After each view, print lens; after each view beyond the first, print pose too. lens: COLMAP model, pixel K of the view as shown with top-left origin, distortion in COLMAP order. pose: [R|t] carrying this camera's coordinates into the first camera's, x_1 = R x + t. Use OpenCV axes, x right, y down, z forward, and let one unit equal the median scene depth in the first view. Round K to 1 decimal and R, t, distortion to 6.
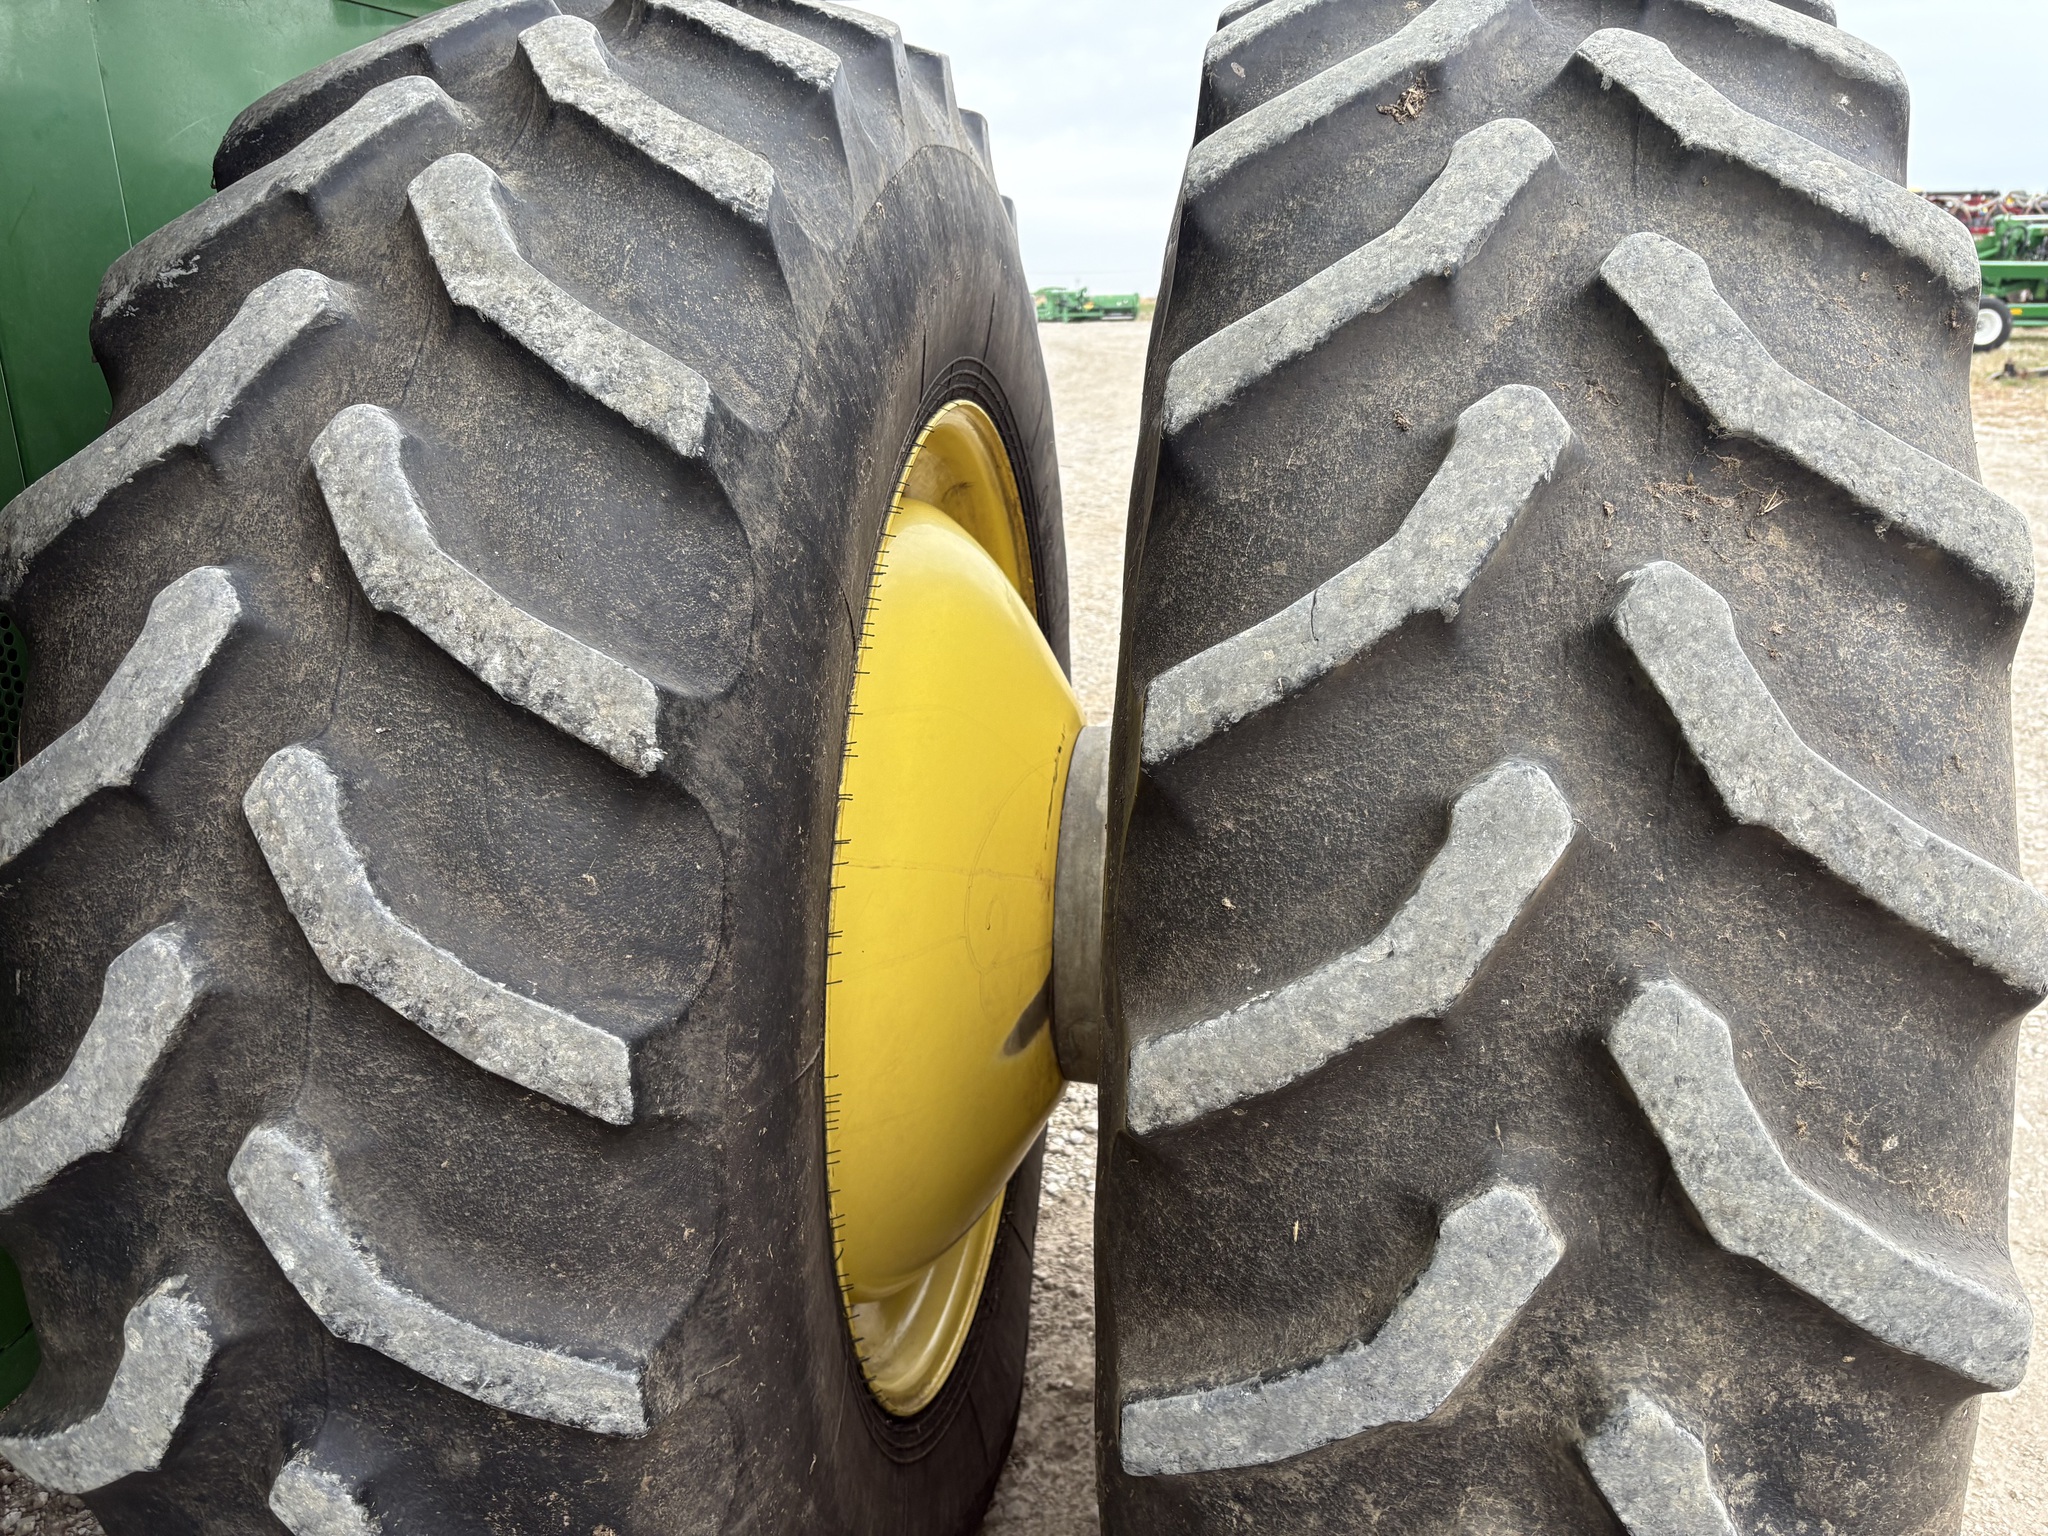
lens RADIAL K [[1539.4, 0, 1034.6], [0, 1539.4, 776.1], [0, 0, 1]] dist [0.010050, -0.005671]
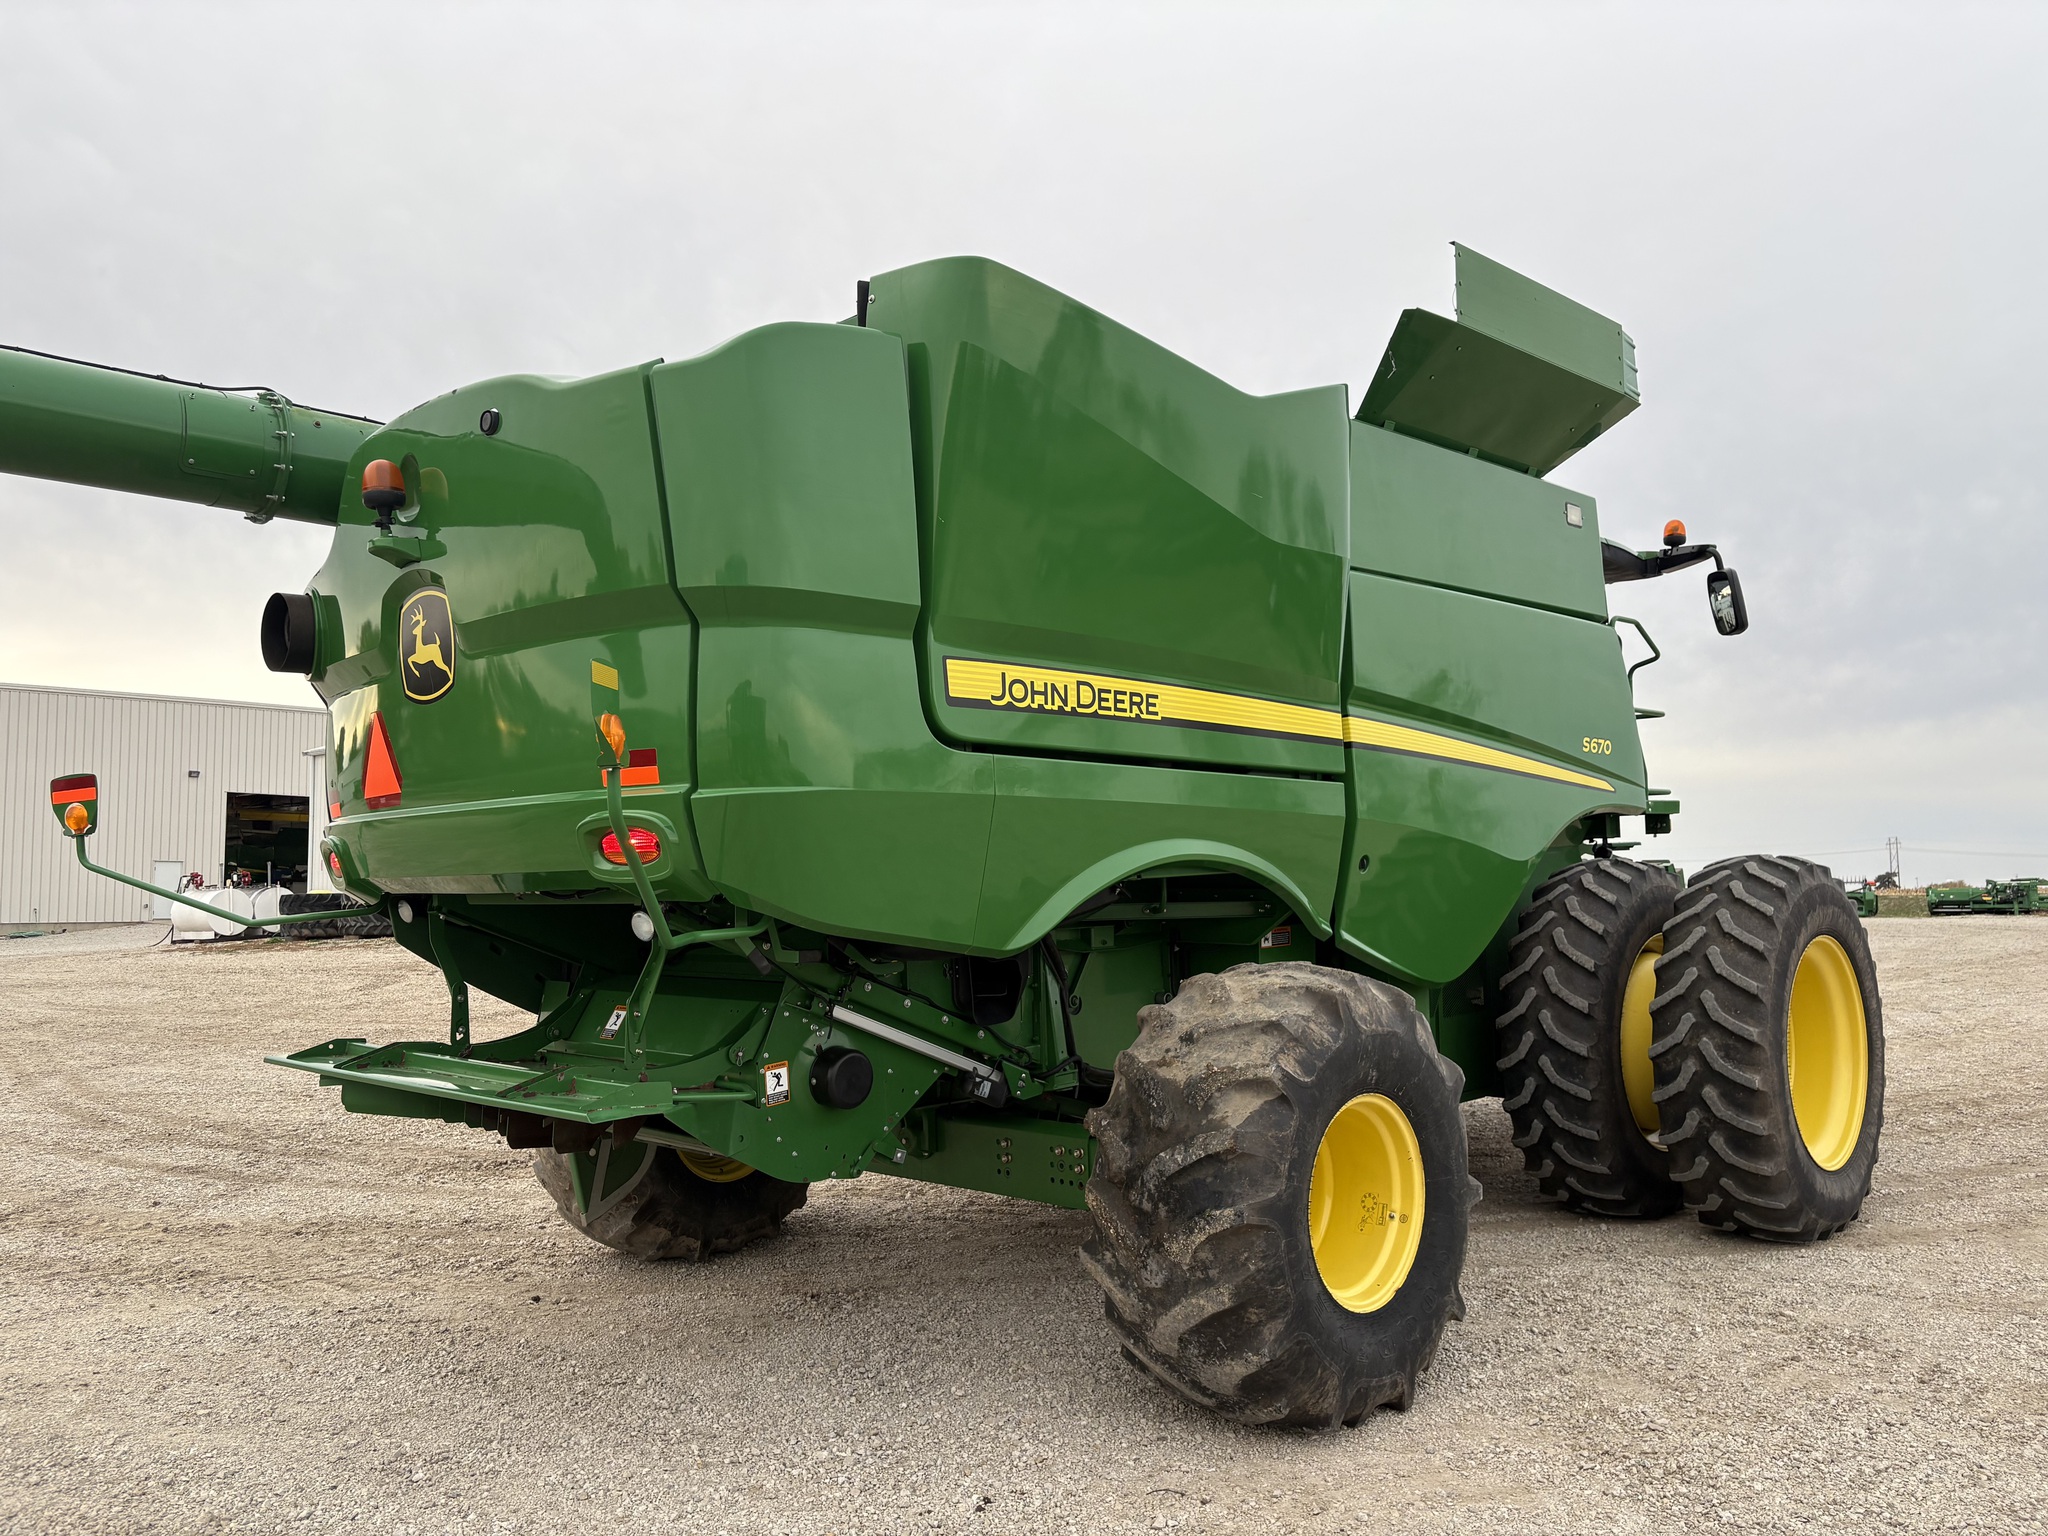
lens RADIAL K [[1539.4, 0, 1035.2], [0, 1539.4, 770.0], [0, 0, 1]] dist [0.010050, -0.005671]
pose [[0.821258, -0.039578, -0.569183, 1.931644], [-0.171640, 0.934244, -0.312616, 1.978307], [0.544128, 0.354432, 0.760462, -6.901842]]
